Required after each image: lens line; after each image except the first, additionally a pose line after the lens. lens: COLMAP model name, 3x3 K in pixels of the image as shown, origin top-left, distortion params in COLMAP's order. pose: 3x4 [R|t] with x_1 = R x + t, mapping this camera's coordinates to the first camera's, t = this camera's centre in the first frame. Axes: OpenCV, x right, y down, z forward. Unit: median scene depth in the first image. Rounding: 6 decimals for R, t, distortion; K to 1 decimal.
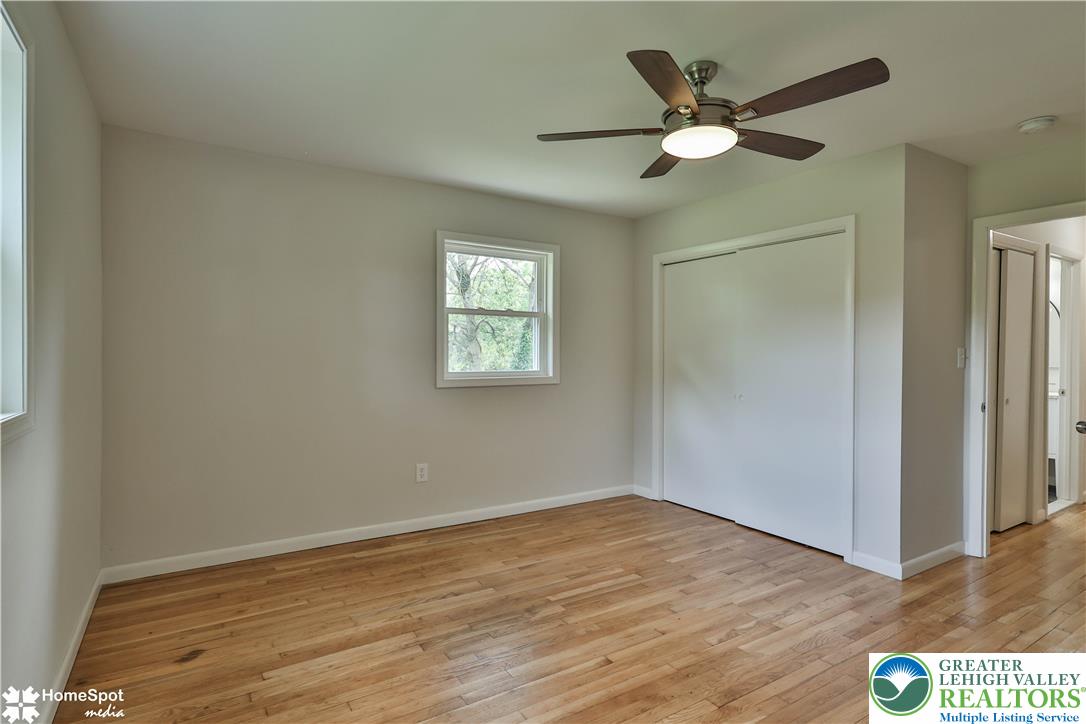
lens RADIAL K [[532.4, 0, 534.0], [0, 532.4, 356.3], [0, 0, 1]] dist [0.000771, 0.000416]
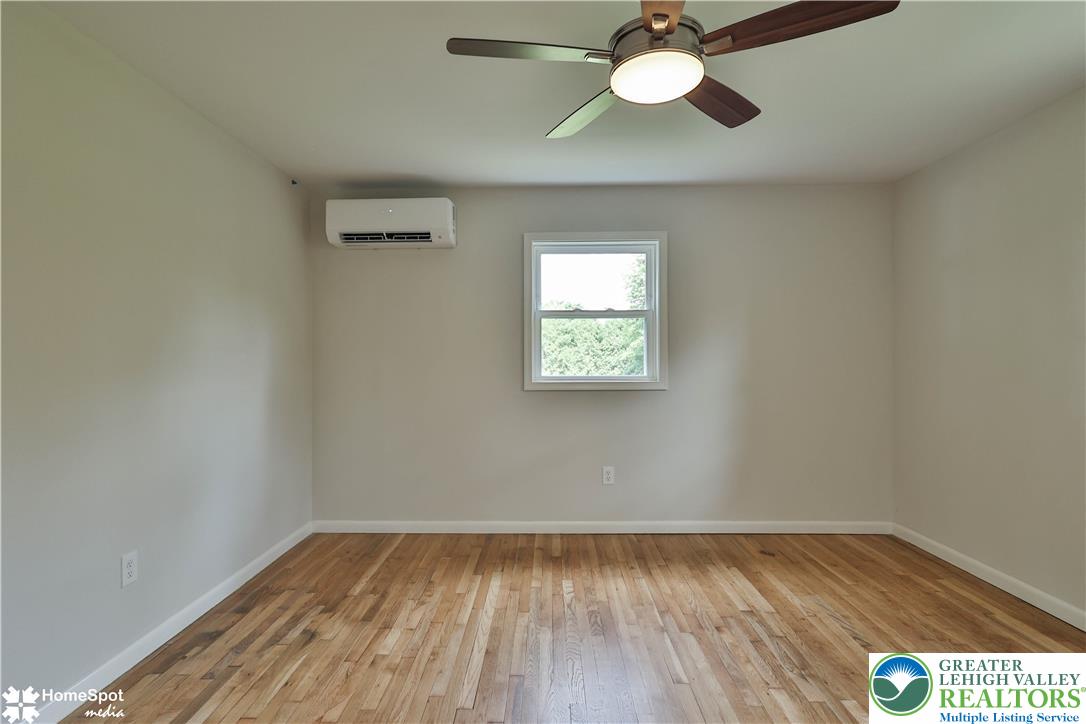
lens RADIAL K [[561.2, 0, 543.9], [0, 561.2, 356.7], [0, 0, 1]] dist [0.003383, 0.000419]
pose [[-0.518361, -0.008188, -0.855123, 0.959982], [-0.008758, 0.999953, -0.004266, 0.001256], [0.855117, 0.005278, -0.518408, 1.124465]]
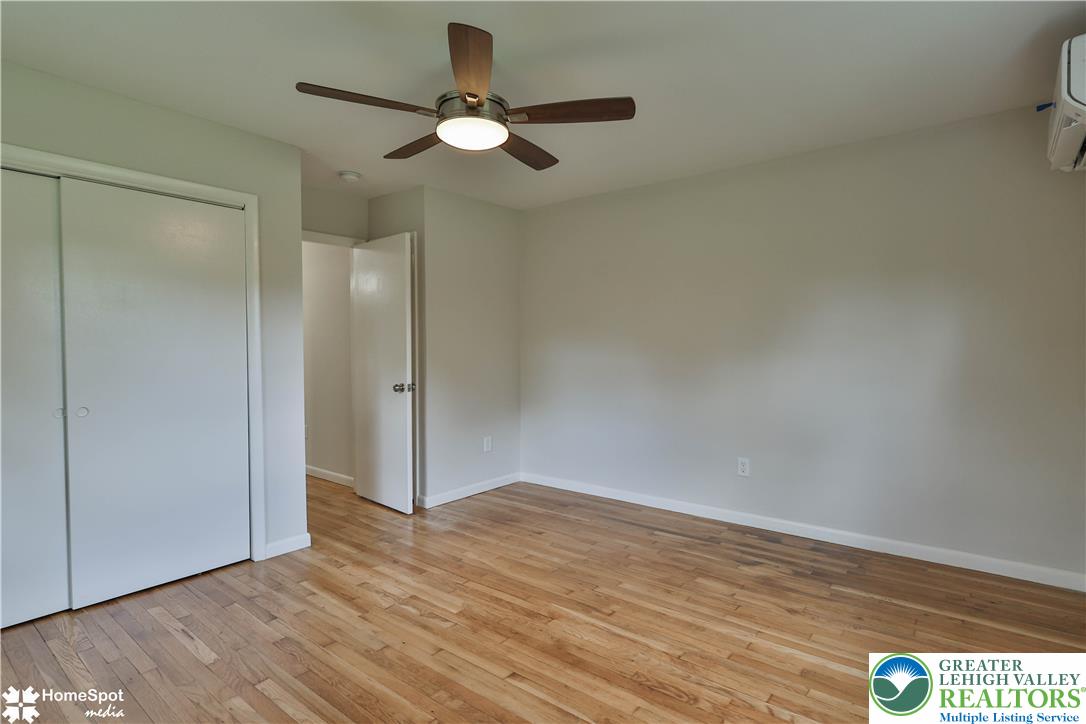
lens RADIAL K [[579.9, 0, 549.5], [0, 579.9, 386.1], [0, 0, 1]] dist [-0.000603, -0.000031]
pose [[-0.331197, -0.074602, 0.940608, -0.662146], [0.011564, 0.996474, 0.083105, 0.000753], [-0.943491, 0.038401, -0.329167, 1.069409]]
